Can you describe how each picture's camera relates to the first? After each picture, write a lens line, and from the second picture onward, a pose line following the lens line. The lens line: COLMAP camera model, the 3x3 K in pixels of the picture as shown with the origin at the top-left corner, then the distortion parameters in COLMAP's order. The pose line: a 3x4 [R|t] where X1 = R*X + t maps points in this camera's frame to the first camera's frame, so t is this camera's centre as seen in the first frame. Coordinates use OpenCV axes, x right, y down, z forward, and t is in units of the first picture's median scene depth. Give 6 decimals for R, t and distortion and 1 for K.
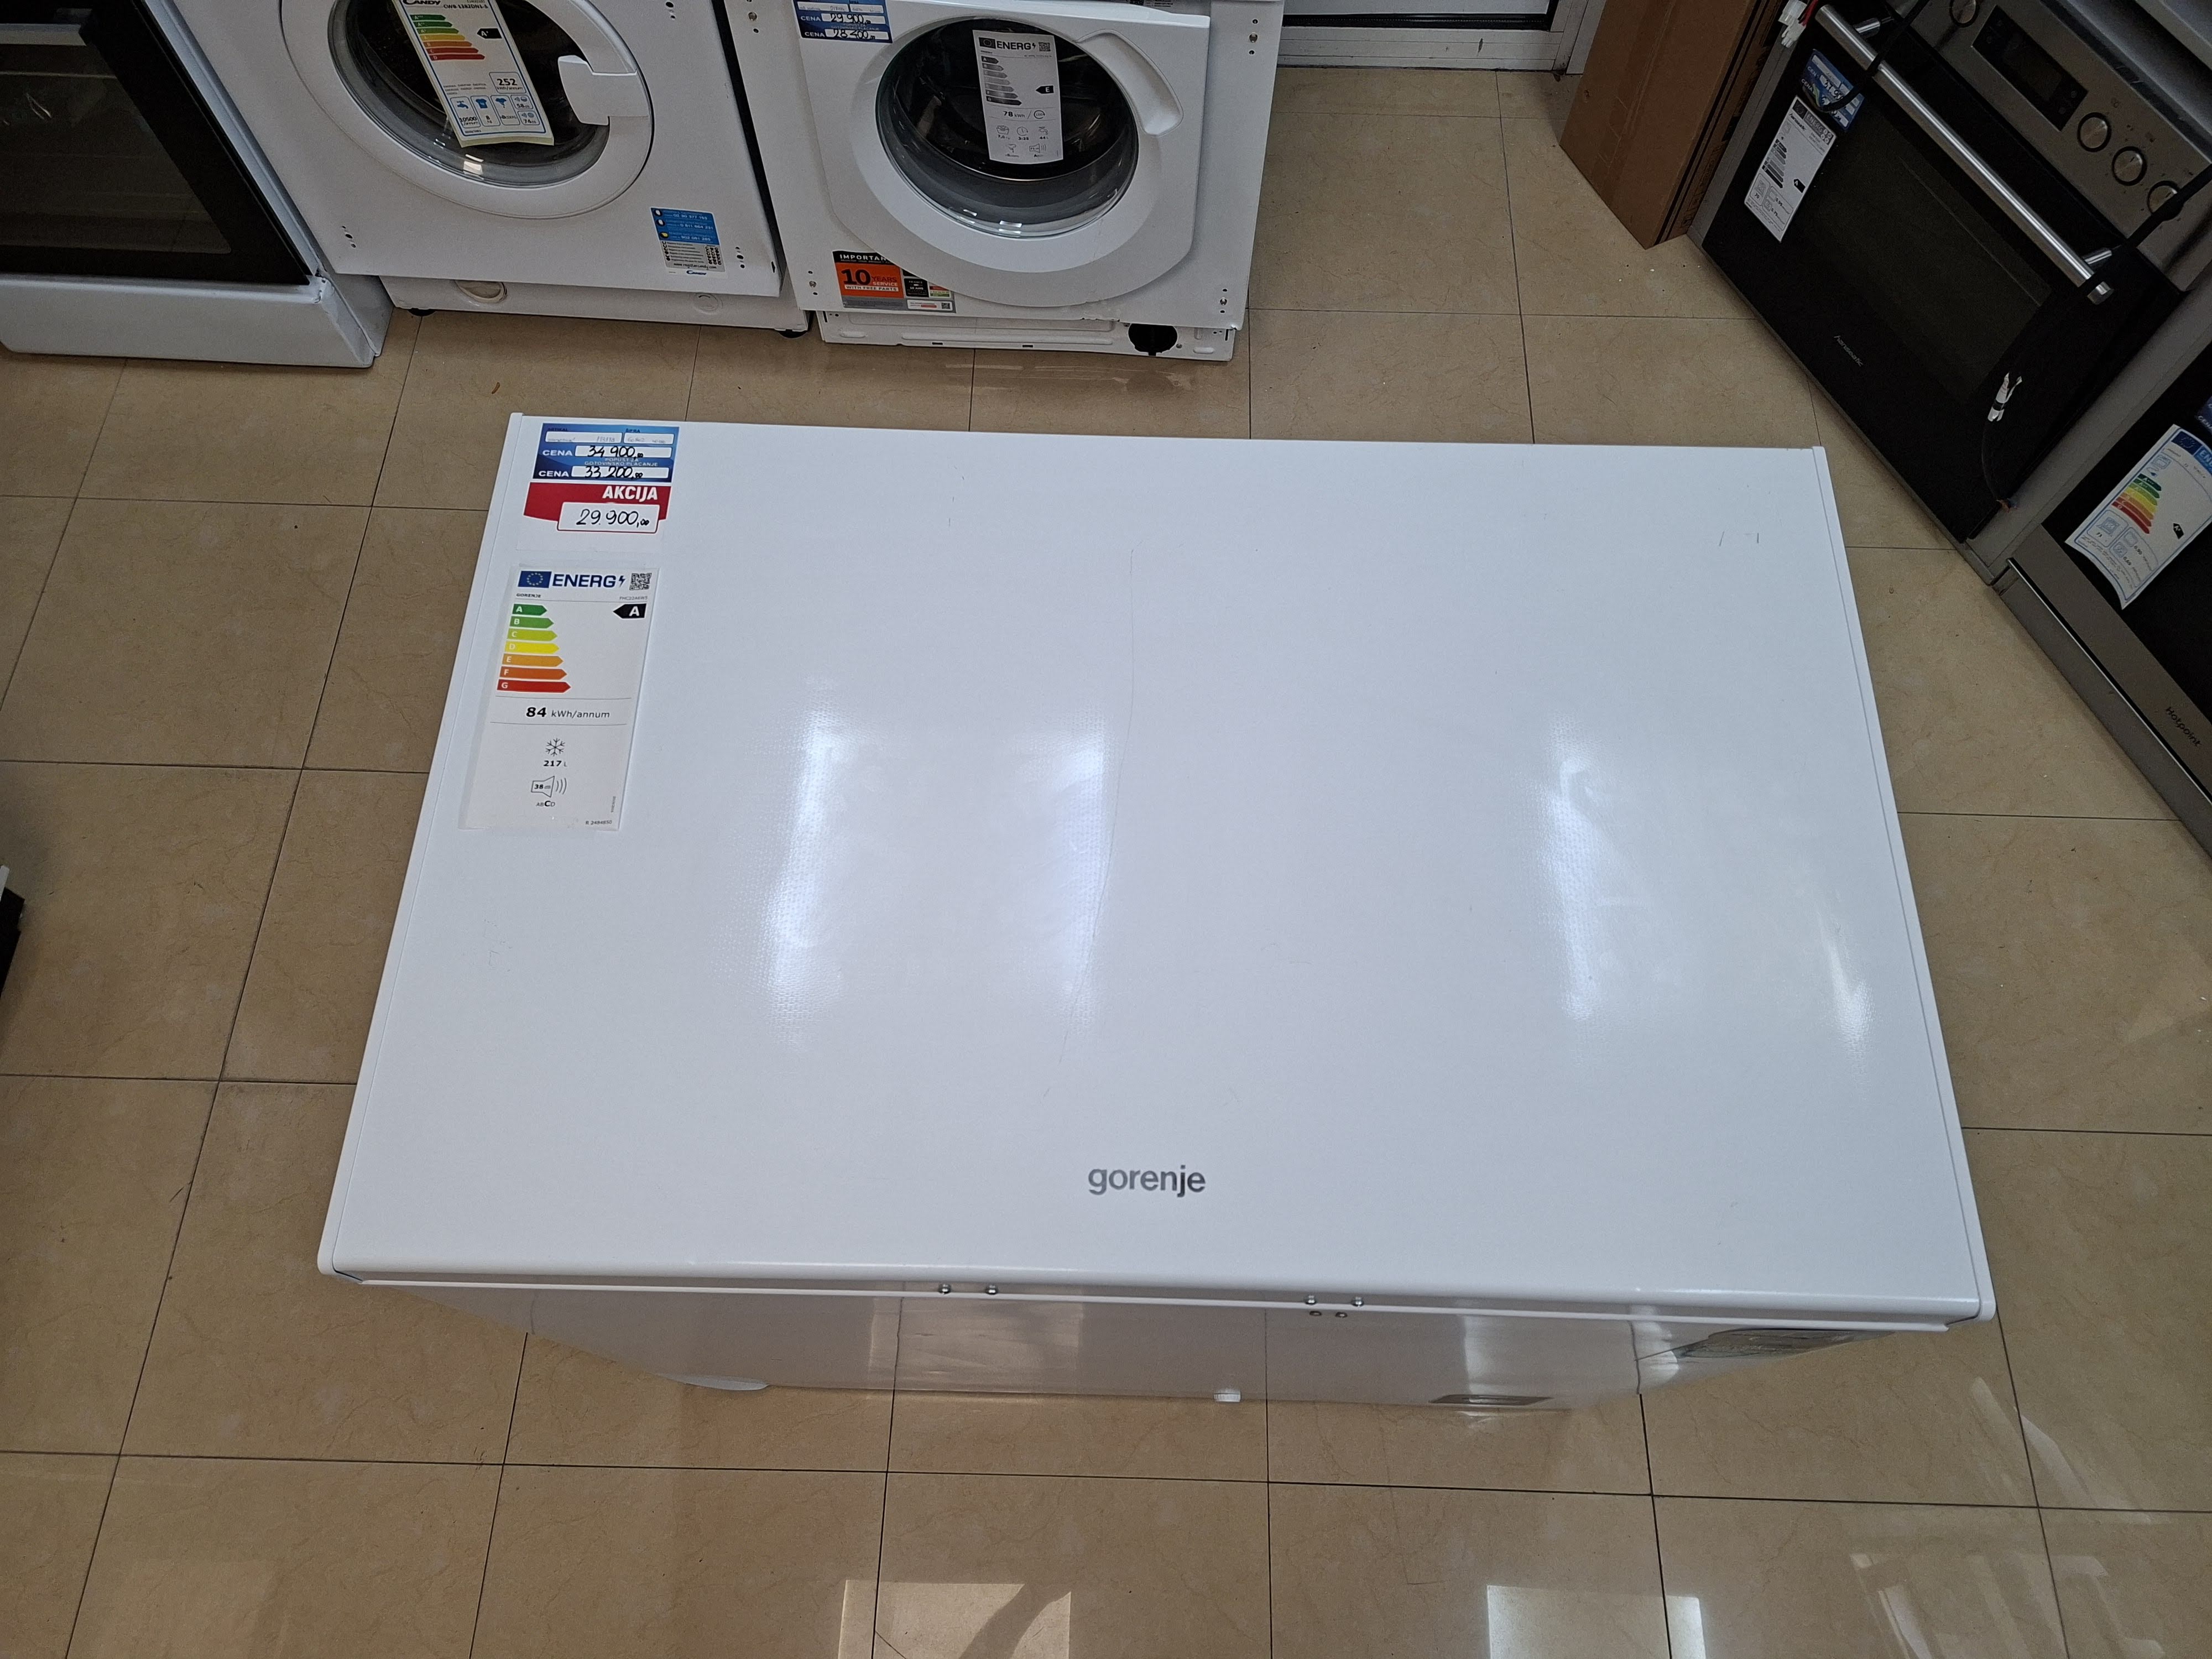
lens RADIAL K [[1554.1, 0, 1102.1], [0, 1554.1, 845.7], [0, 0, 1]] dist [0.042332, -0.035859]
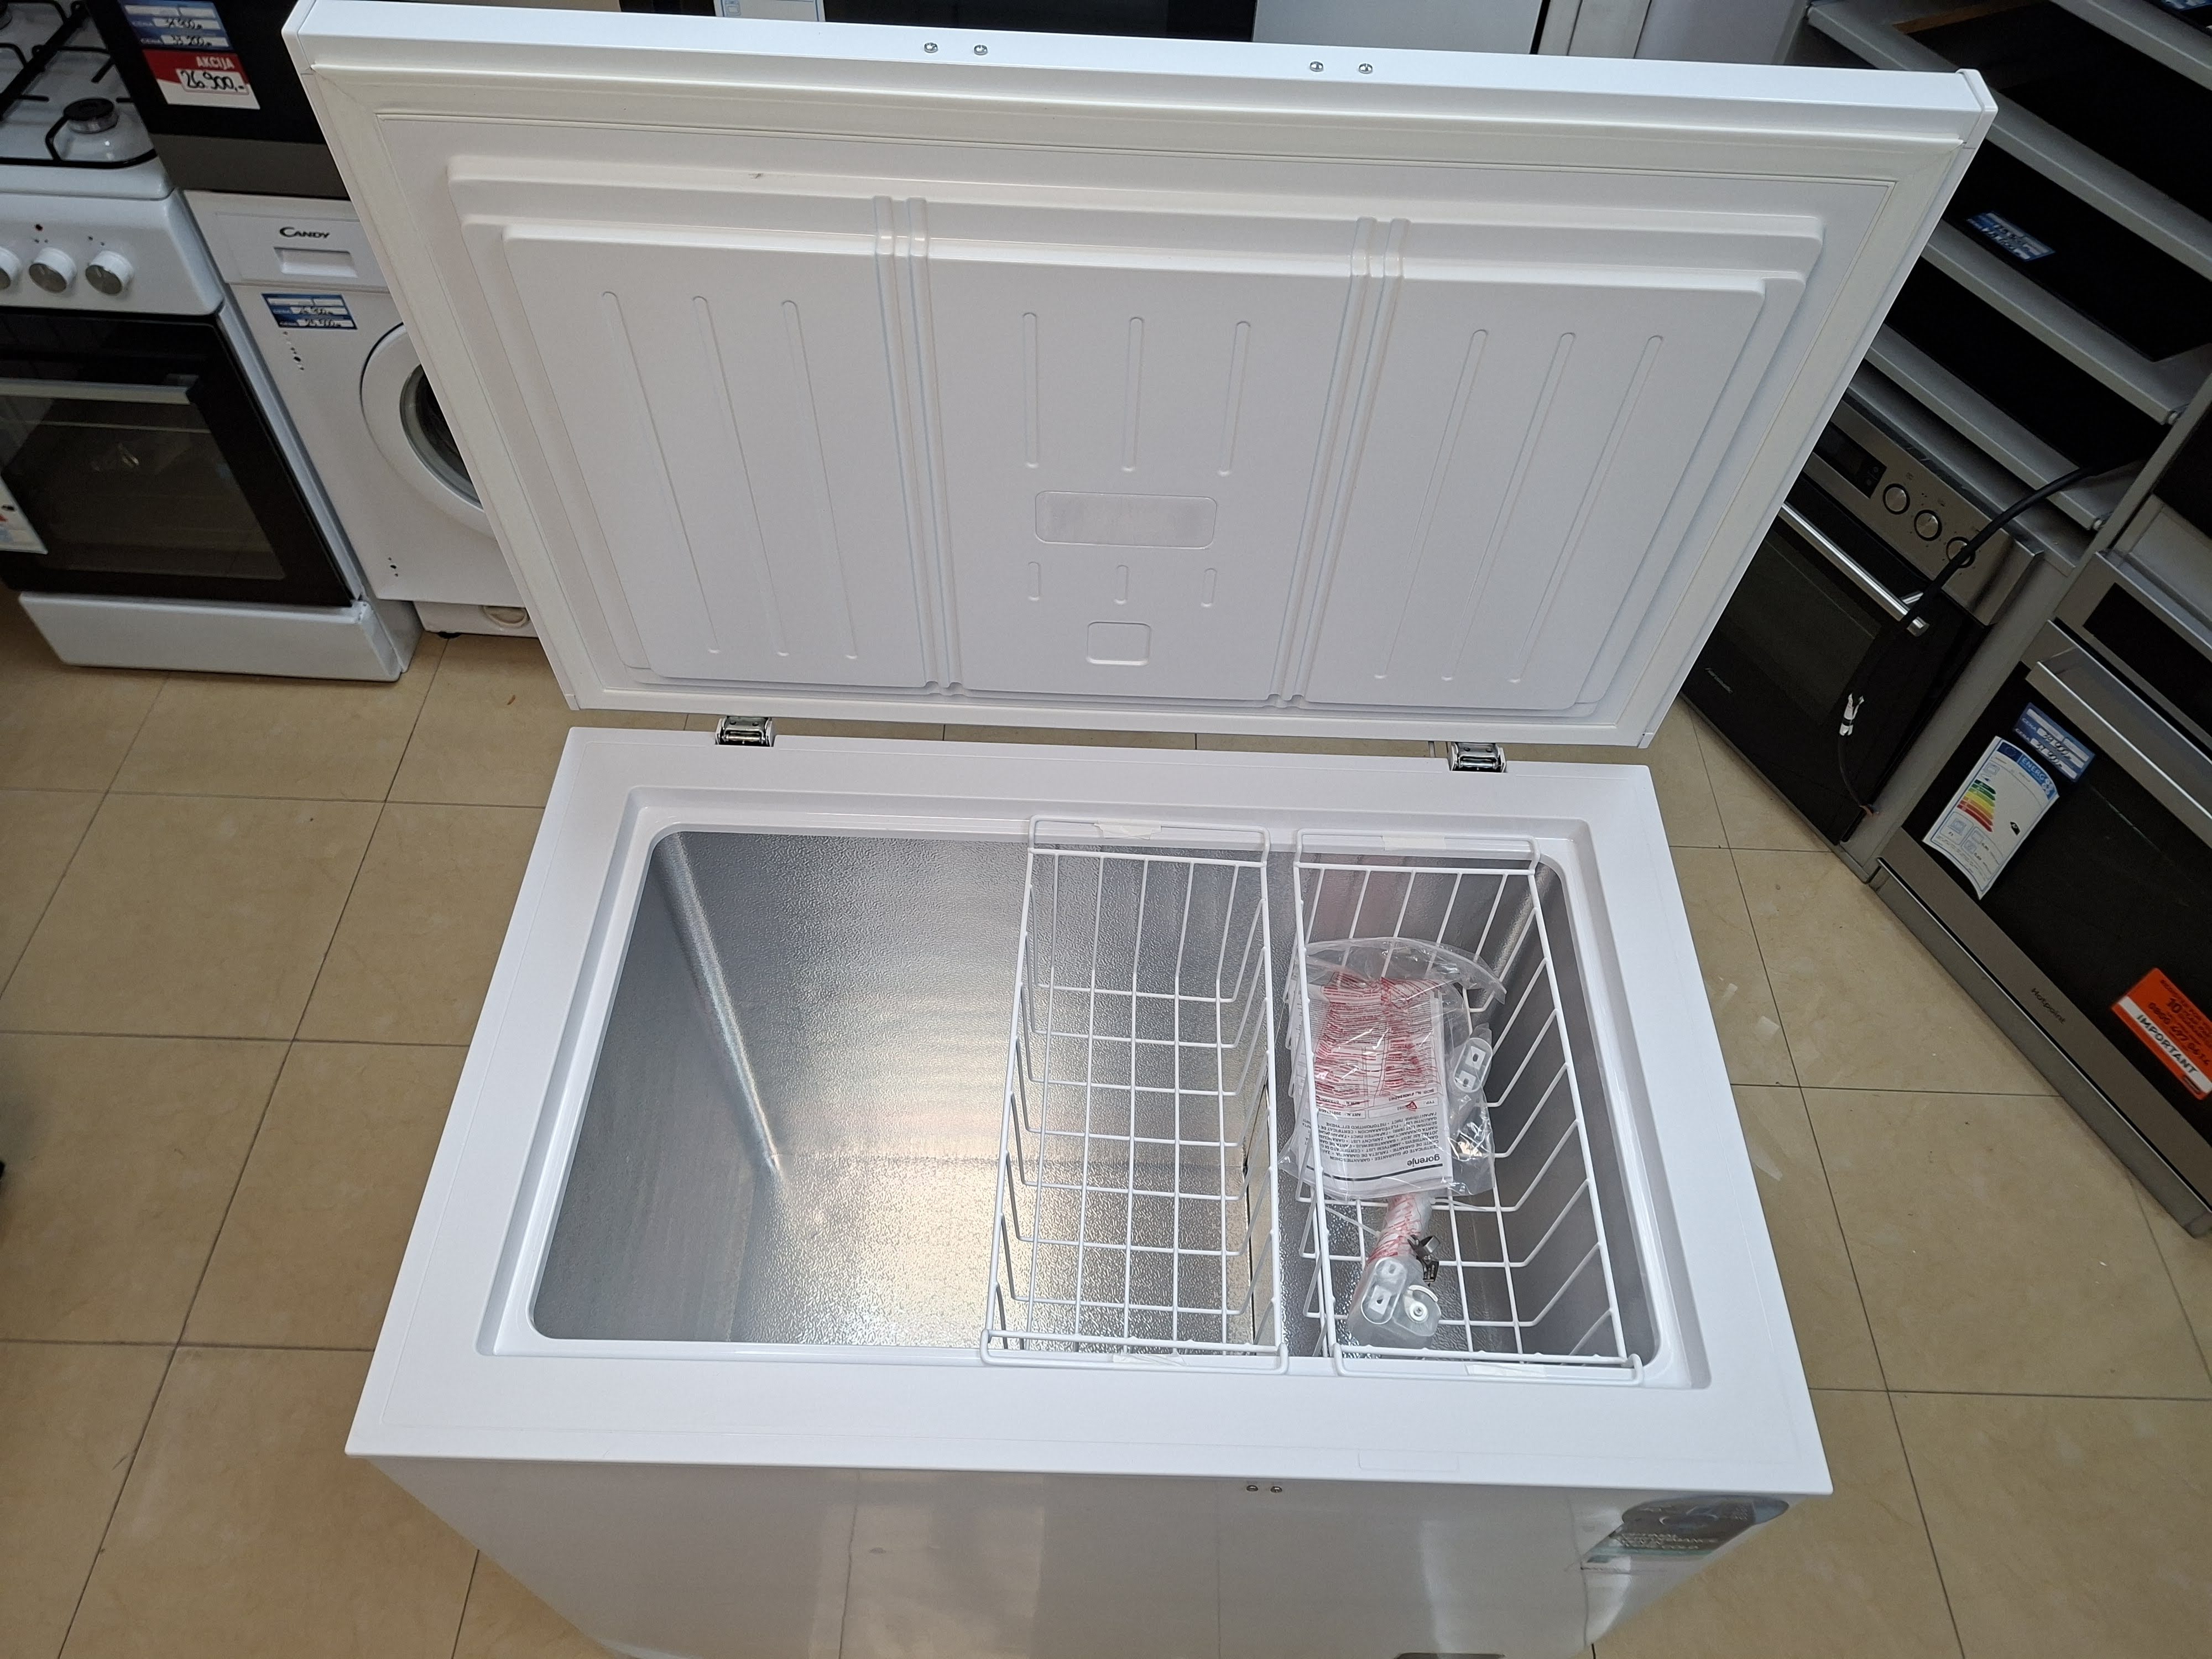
lens RADIAL K [[1554.1, 0, 1114.4], [0, 1554.1, 825.0], [0, 0, 1]] dist [0.042332, -0.035859]
pose [[0.999492, 0.007536, 0.030970, 0.003566], [-0.000207, 0.973167, -0.230098, 0.049799], [-0.031873, 0.229975, 0.972674, -0.065376]]
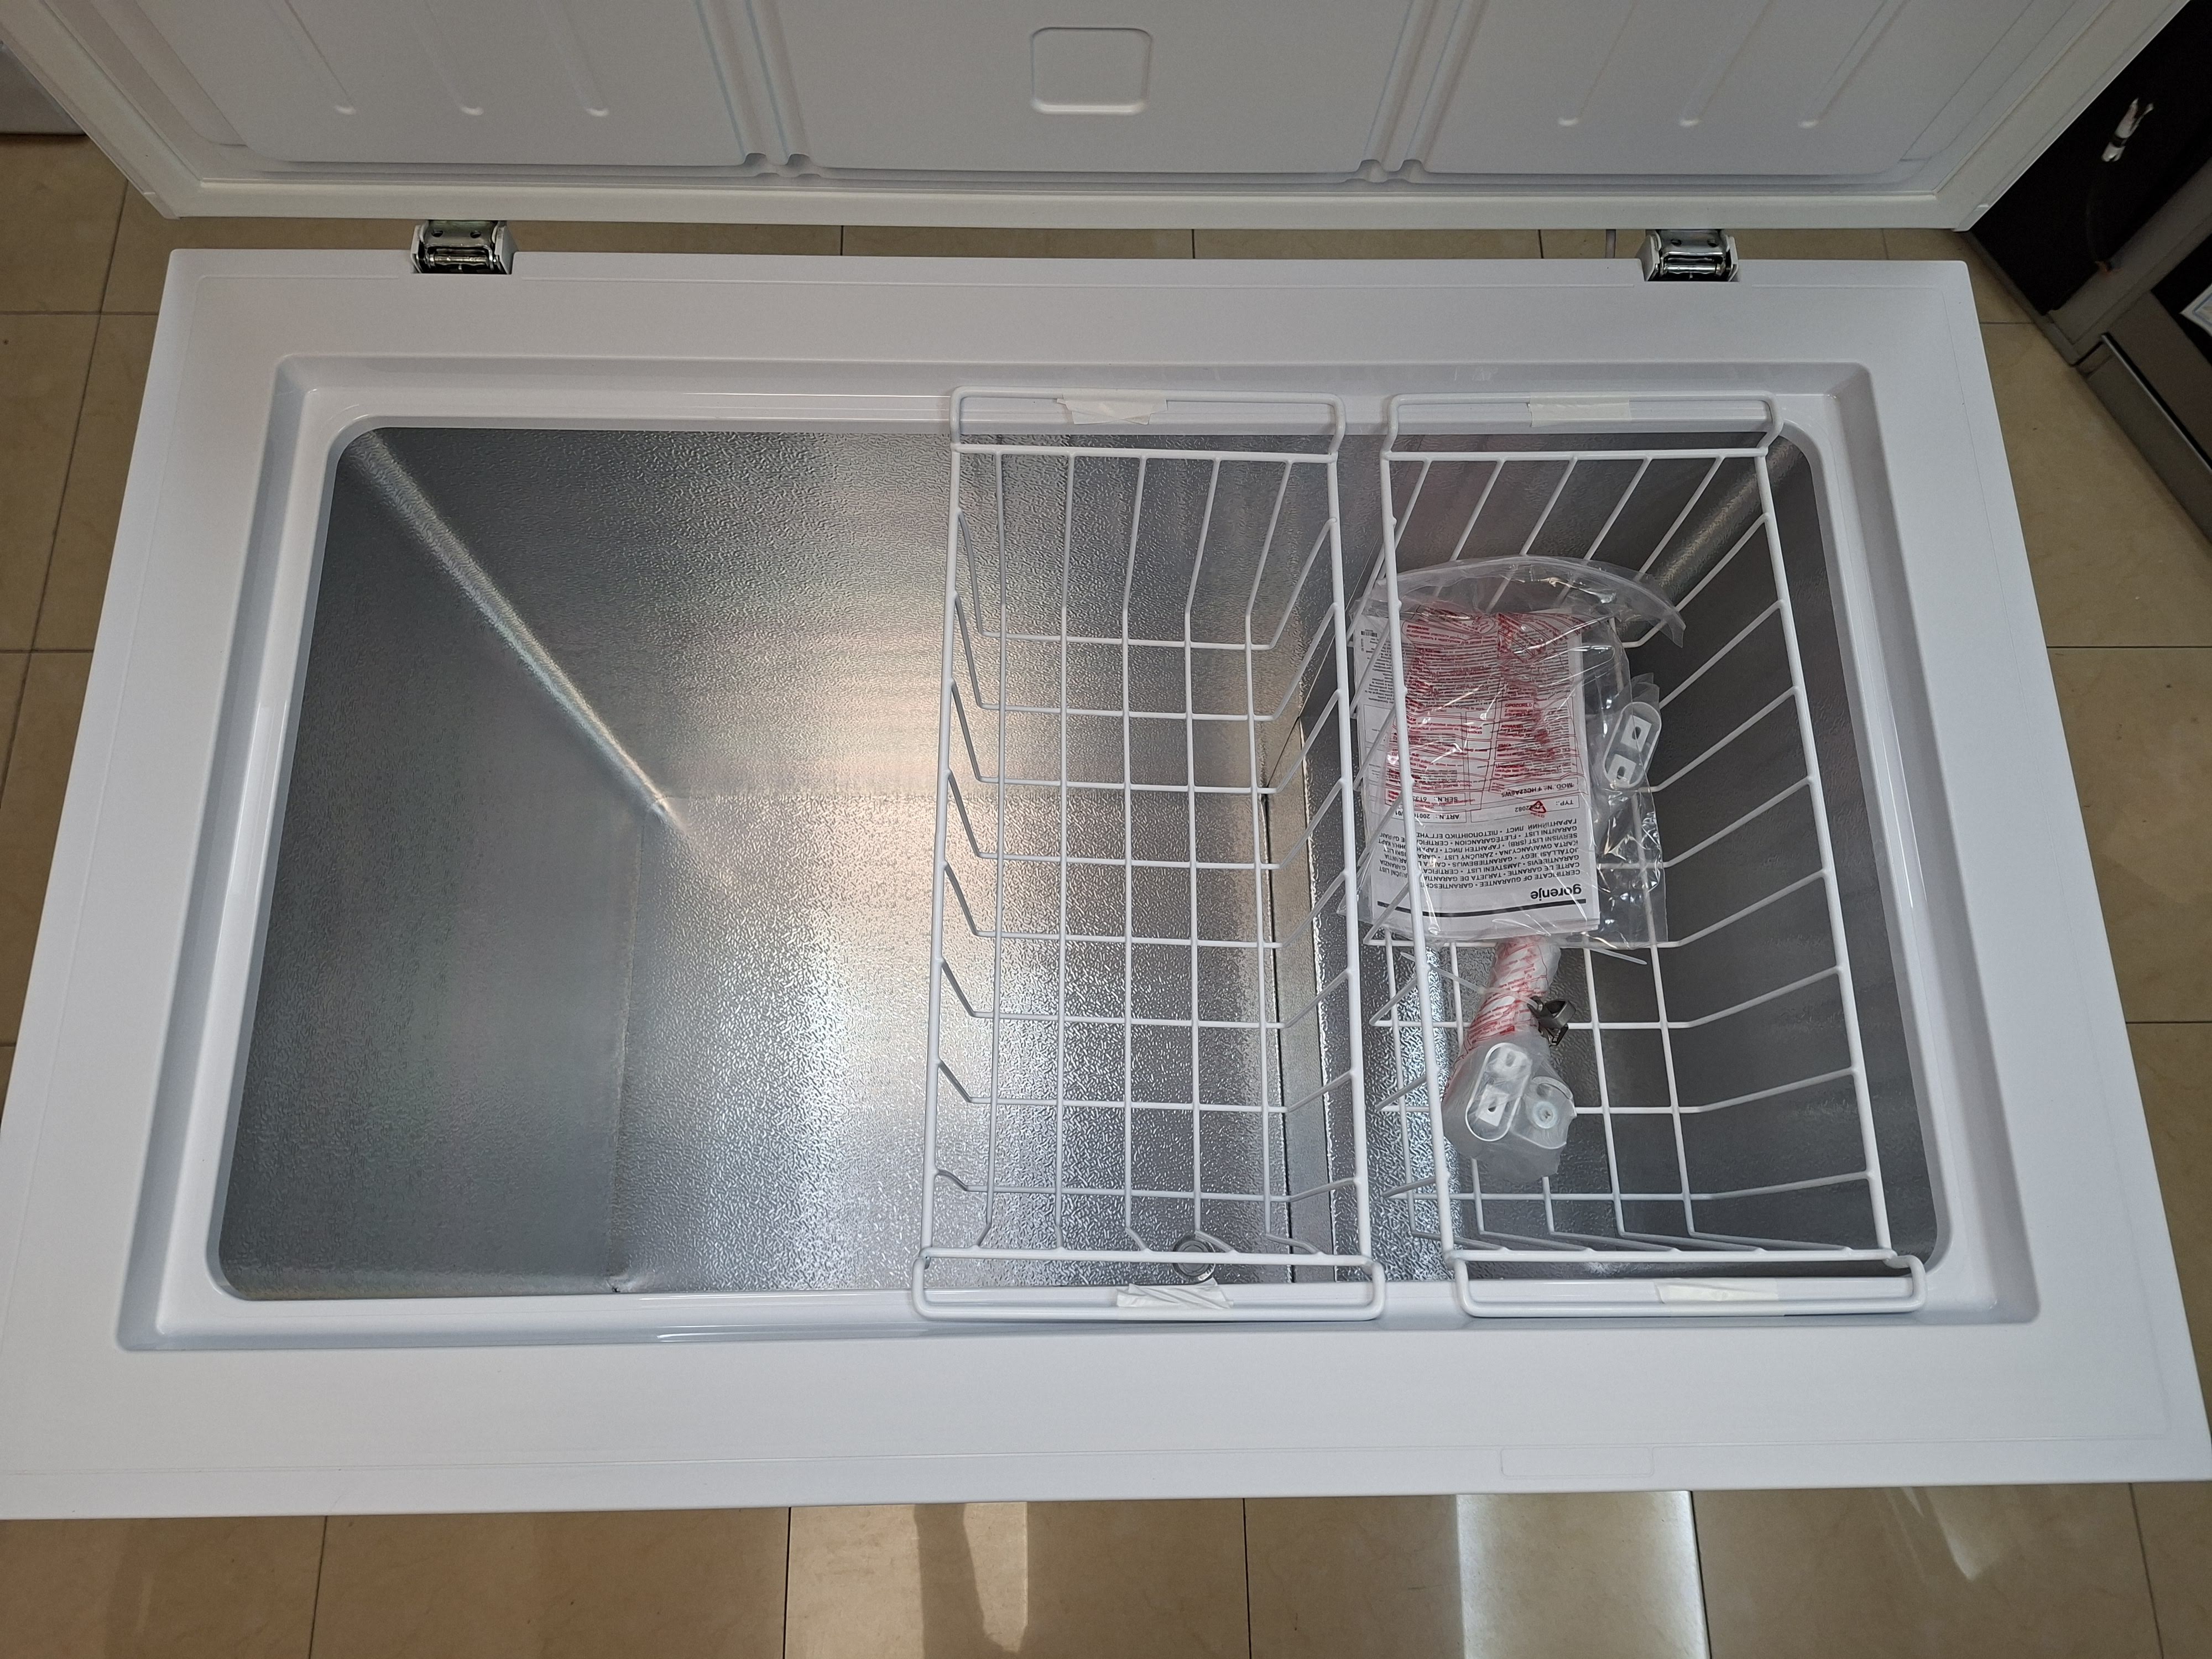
lens RADIAL K [[1554.1, 0, 1095.4], [0, 1554.1, 830.3], [0, 0, 1]] dist [0.042332, -0.035859]
pose [[0.999011, -0.032673, 0.030144, 0.009396], [0.028756, 0.992080, 0.122275, -0.039239], [-0.033901, -0.121287, 0.992038, 0.159506]]
